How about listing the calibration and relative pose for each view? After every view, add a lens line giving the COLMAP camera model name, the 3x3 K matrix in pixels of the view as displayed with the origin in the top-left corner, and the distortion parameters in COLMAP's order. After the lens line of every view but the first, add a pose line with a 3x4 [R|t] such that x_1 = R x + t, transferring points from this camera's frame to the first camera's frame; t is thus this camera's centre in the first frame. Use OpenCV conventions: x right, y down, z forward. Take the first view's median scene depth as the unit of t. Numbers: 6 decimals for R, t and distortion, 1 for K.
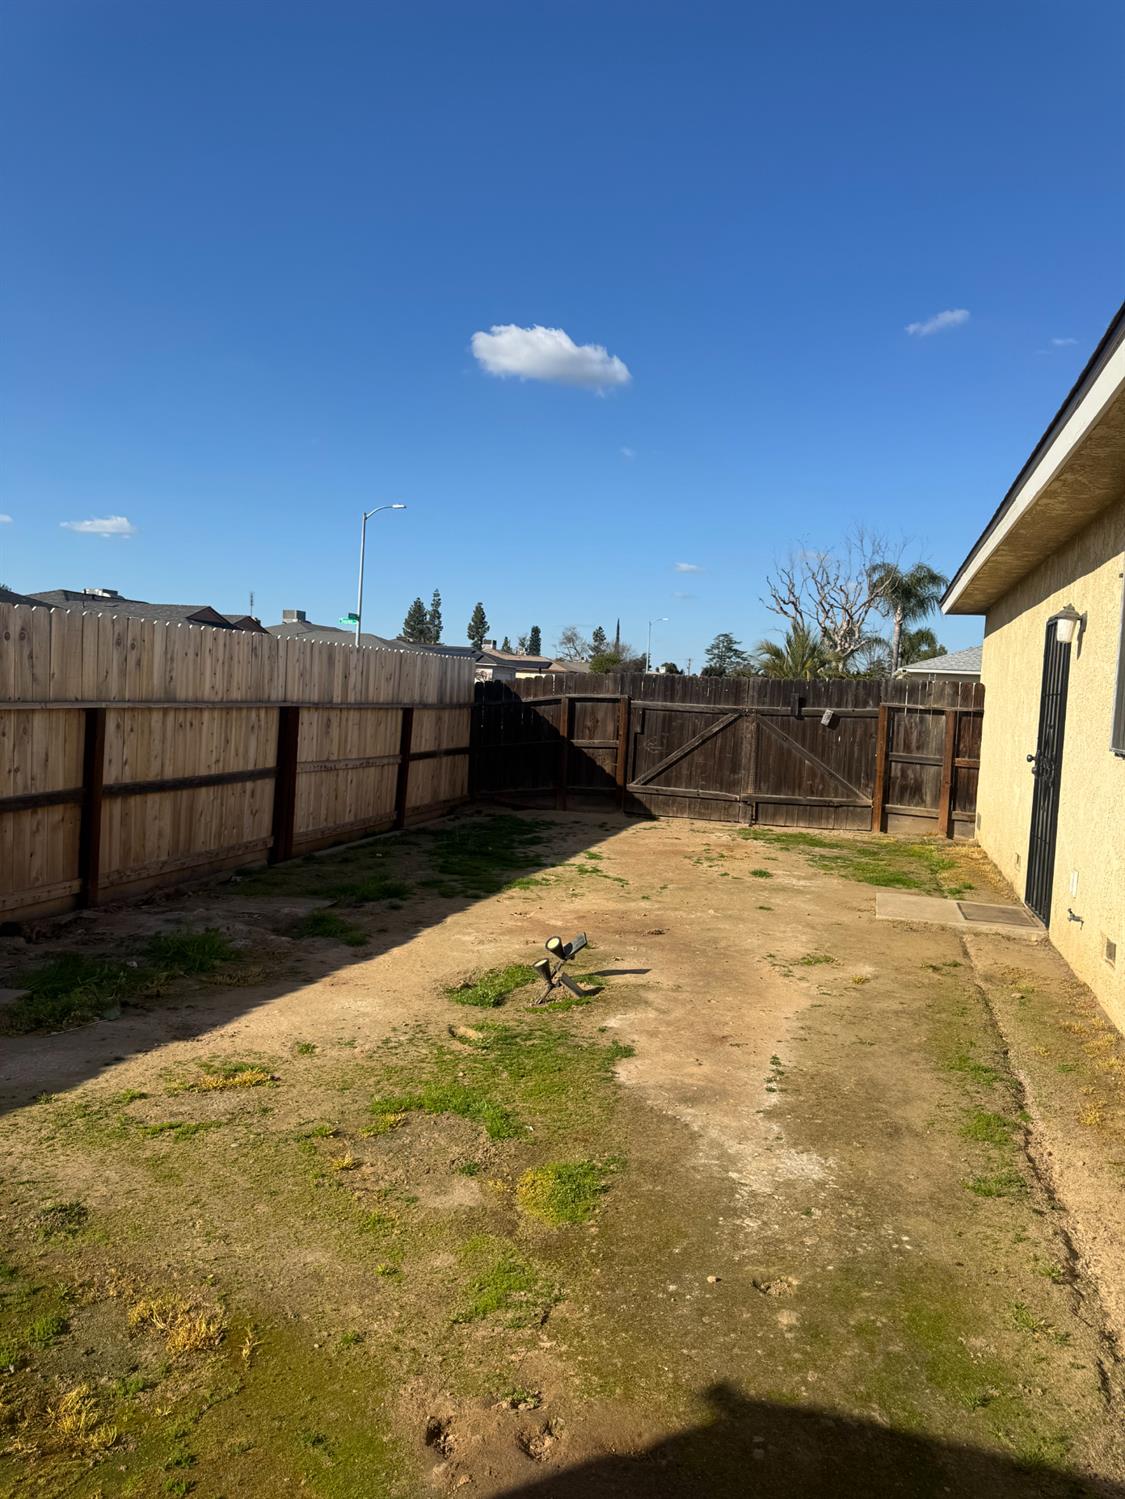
lens RADIAL K [[1071.4, 0, 562.3], [0, 1071.4, 749.0], [0, 0, 1]] dist [0.041927, -0.044567]
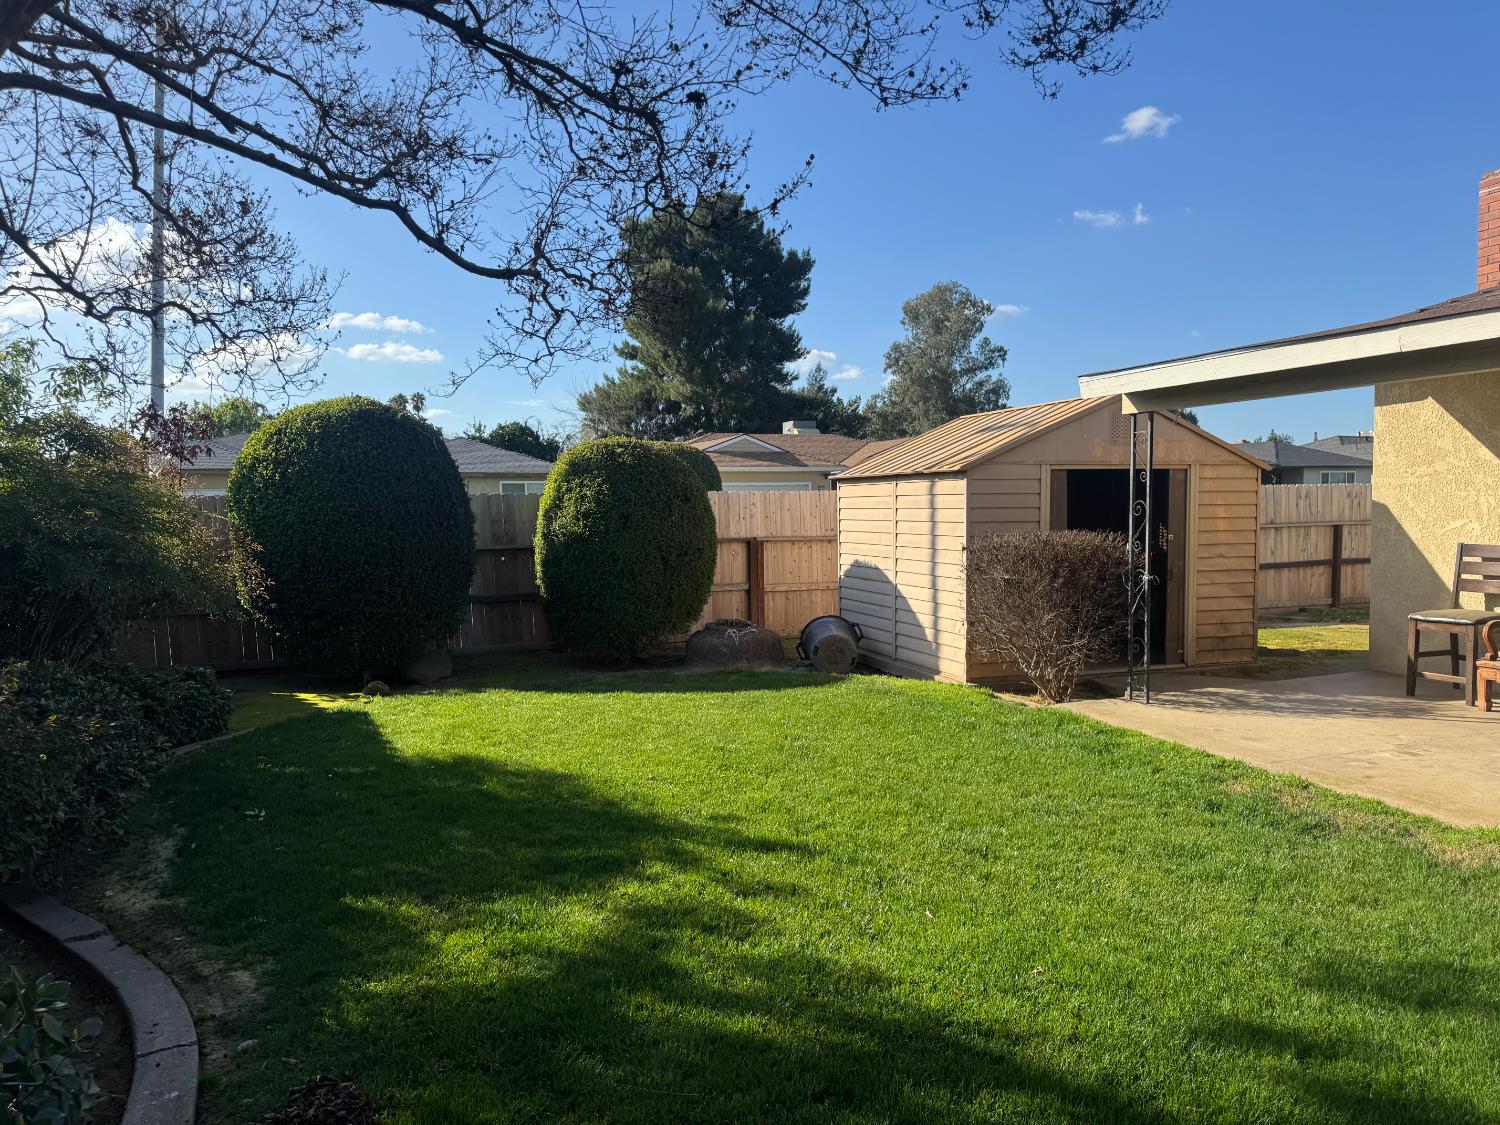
lens RADIAL K [[1072.1, 0, 749.4], [0, 1072.1, 563.4], [0, 0, 1]] dist [0.041927, -0.044567]
pose [[0.595015, -0.015361, -0.803568, 0.683568], [-0.006394, 0.999695, -0.023844, 0.109147], [0.803689, 0.019326, 0.594735, -1.404448]]
